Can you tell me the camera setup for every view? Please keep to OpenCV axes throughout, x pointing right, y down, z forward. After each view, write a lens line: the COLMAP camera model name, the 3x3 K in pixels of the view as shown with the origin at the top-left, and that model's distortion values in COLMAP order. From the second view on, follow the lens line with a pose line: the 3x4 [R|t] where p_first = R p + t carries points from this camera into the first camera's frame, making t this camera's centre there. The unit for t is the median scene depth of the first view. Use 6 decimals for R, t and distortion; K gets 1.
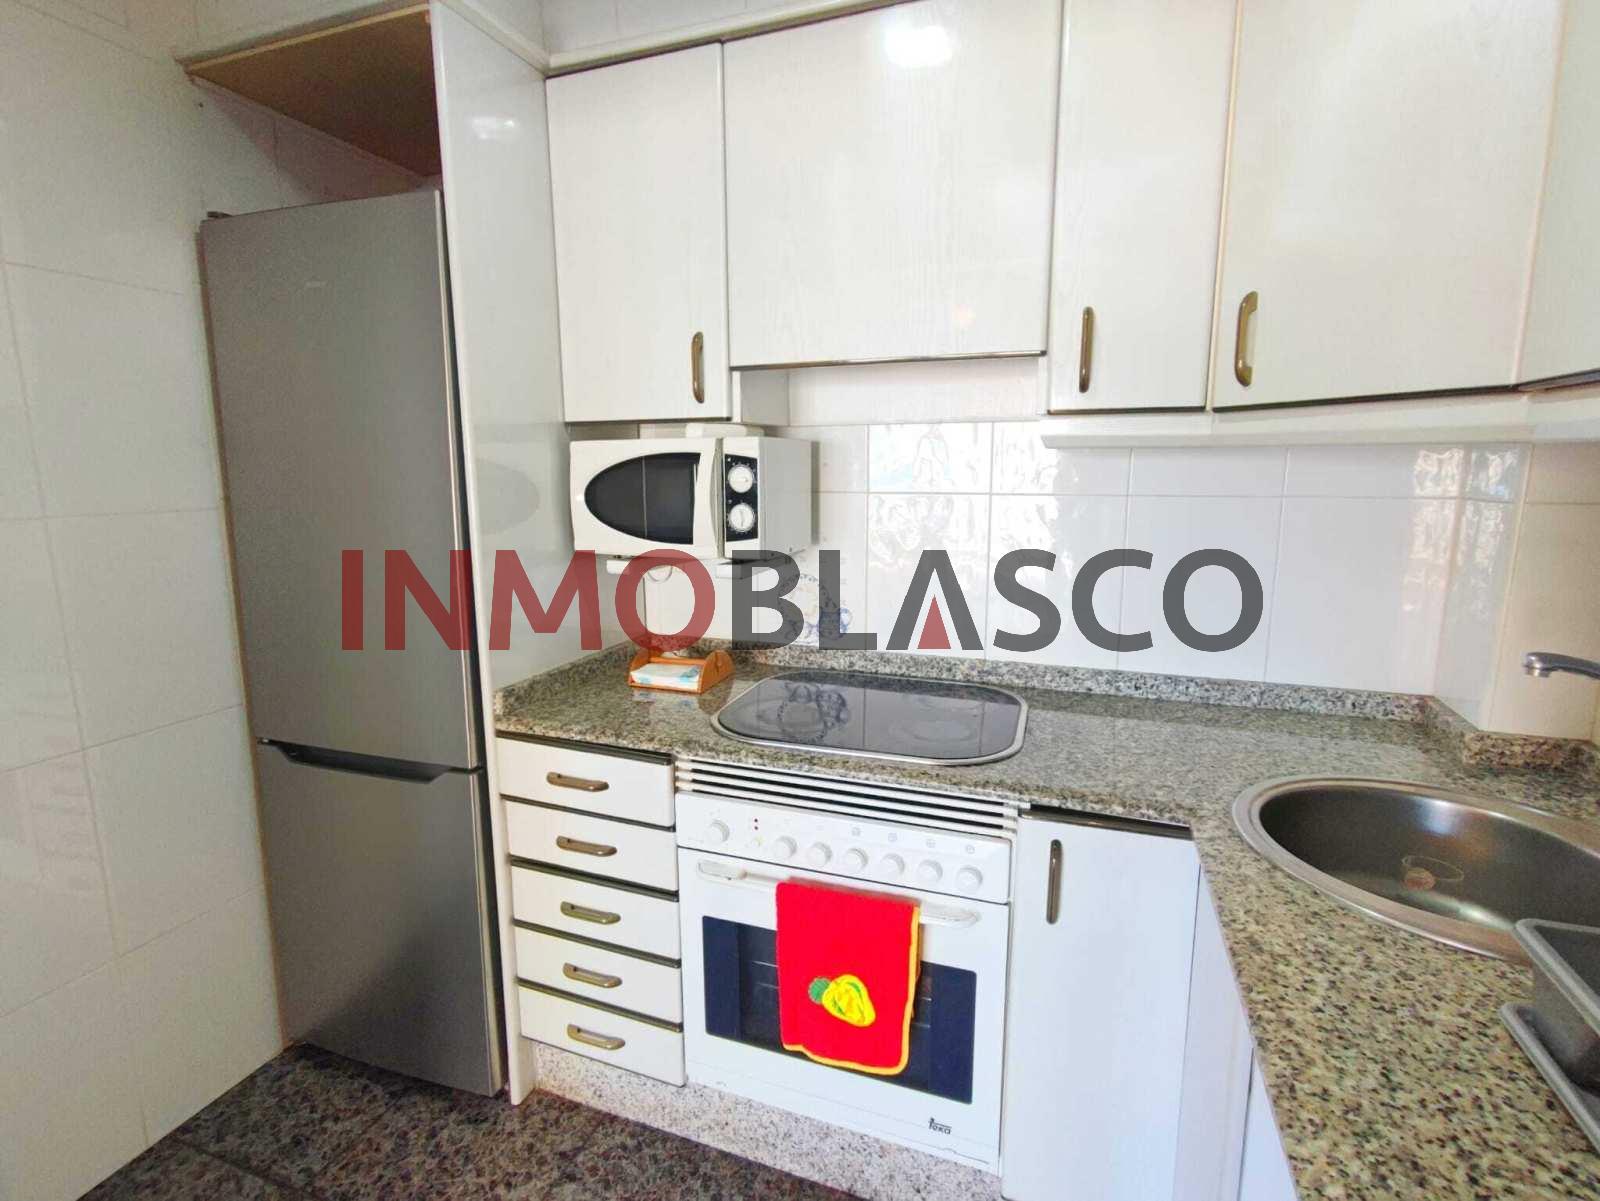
lens RADIAL K [[797.2, 0, 797.6], [0, 797.2, 594.1], [0, 0, 1]] dist [-0.002295, 0.015474]
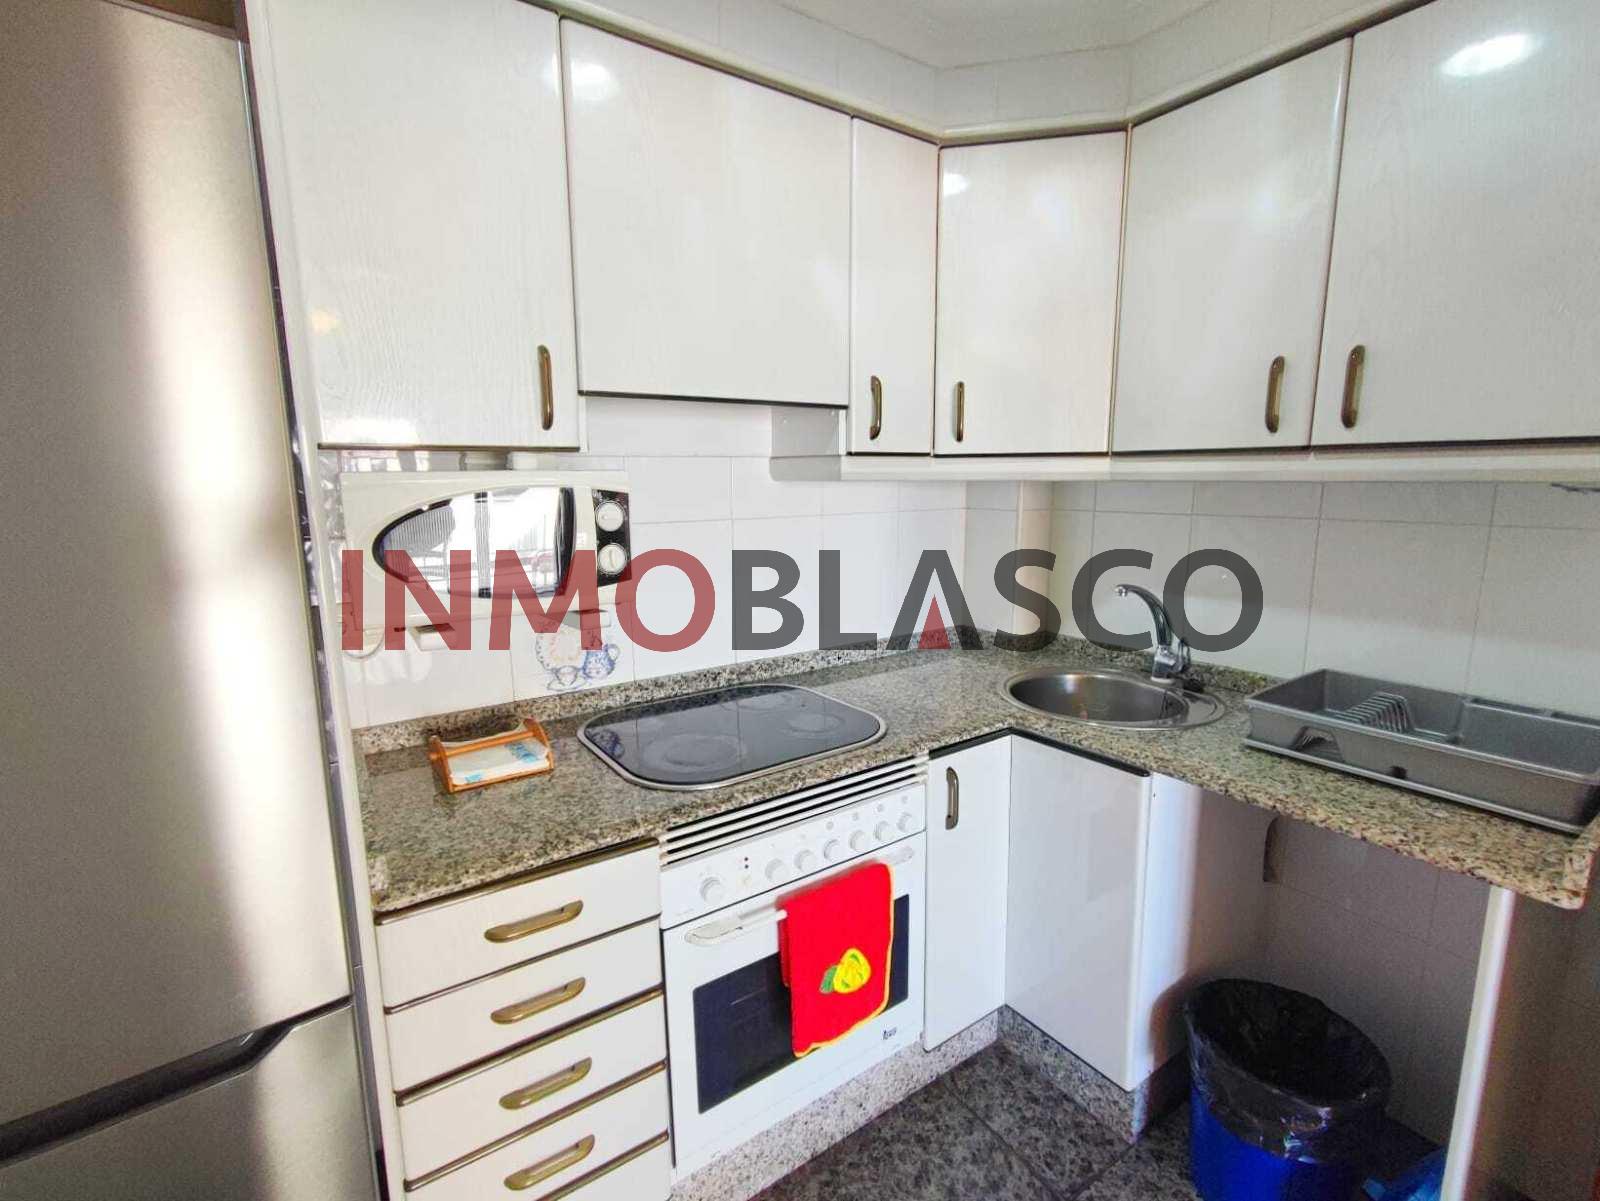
lens RADIAL K [[736.0, 0, 789.0], [0, 736.0, 593.7], [0, 0, 1]] dist [-0.001989, 0.011030]
pose [[0.578514, -0.130886, 0.805103, -0.668808], [0.138819, 0.988441, 0.060942, -0.084408], [-0.803773, 0.076508, 0.589996, 0.367887]]
